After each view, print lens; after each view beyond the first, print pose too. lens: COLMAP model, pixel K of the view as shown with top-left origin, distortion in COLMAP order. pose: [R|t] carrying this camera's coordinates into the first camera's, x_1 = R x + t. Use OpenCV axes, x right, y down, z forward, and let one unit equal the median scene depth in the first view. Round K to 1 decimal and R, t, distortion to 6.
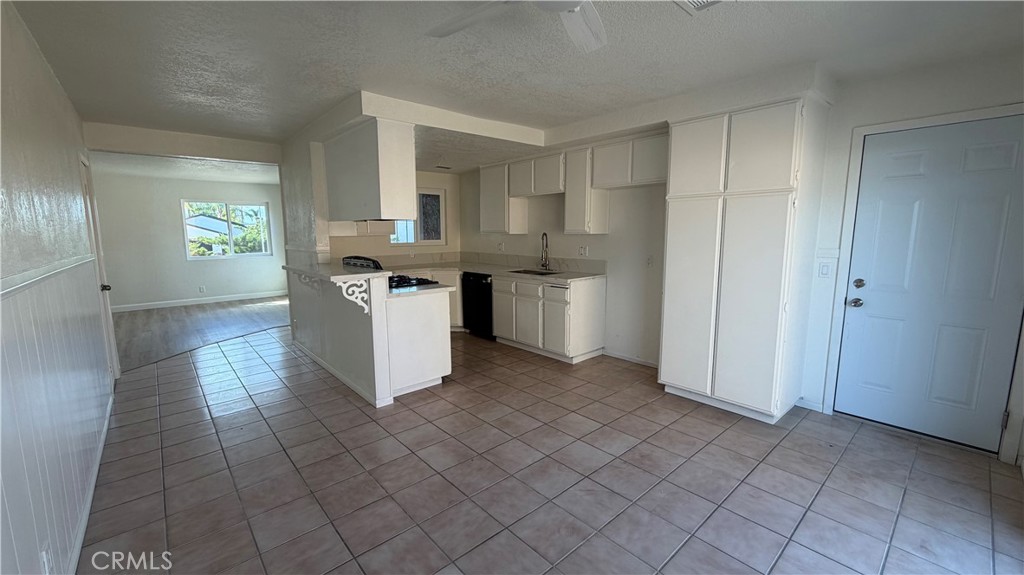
lens RADIAL K [[408.9, 0, 506.9], [0, 408.9, 288.6], [0, 0, 1]] dist [0.000449, 0.000027]
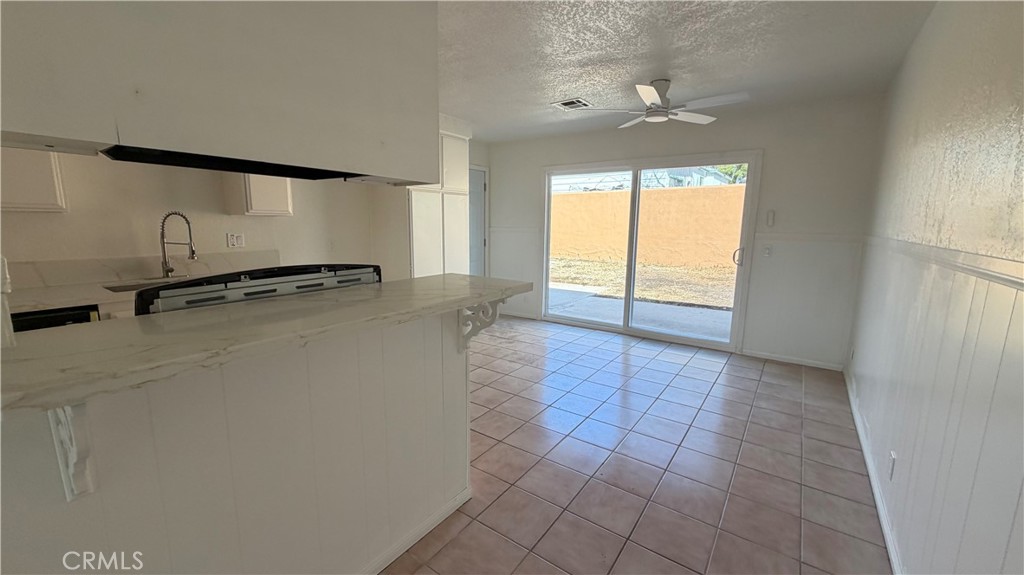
lens RADIAL K [[408.9, 0, 508.6], [0, 408.9, 289.9], [0, 0, 1]] dist [0.000449, 0.000027]
pose [[-0.231745, -0.155598, 0.960252, -0.938540], [0.126496, 0.973923, 0.188341, -0.127509], [-0.964517, 0.165115, -0.206019, 1.101684]]
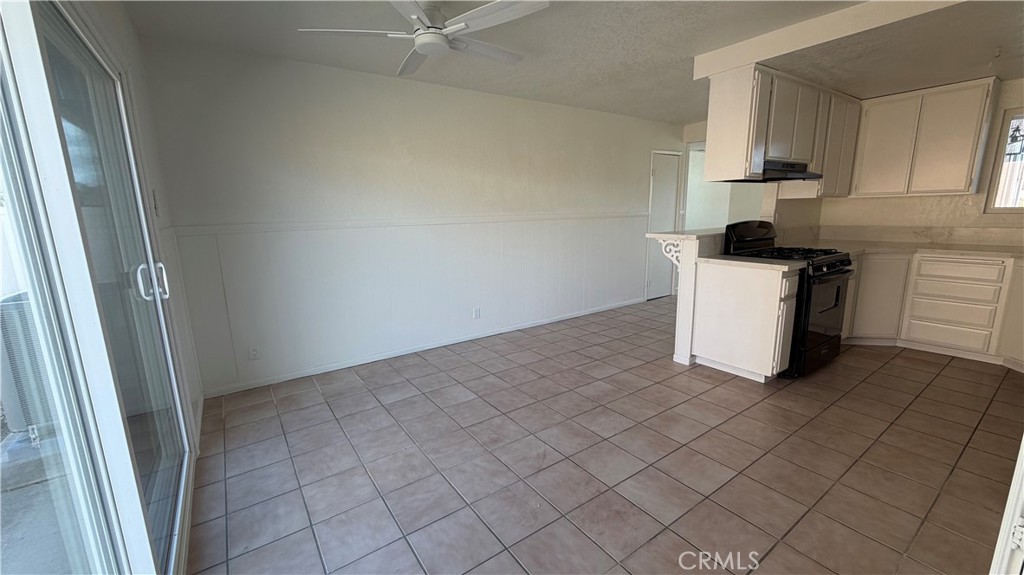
lens RADIAL K [[408.9, 0, 508.1], [0, 408.9, 287.5], [0, 0, 1]] dist [0.000449, 0.000027]
pose [[-0.109080, 0.199606, -0.973786, 0.803631], [-0.114623, 0.970571, 0.211786, -0.080795], [0.987402, 0.134720, -0.082991, 0.680903]]
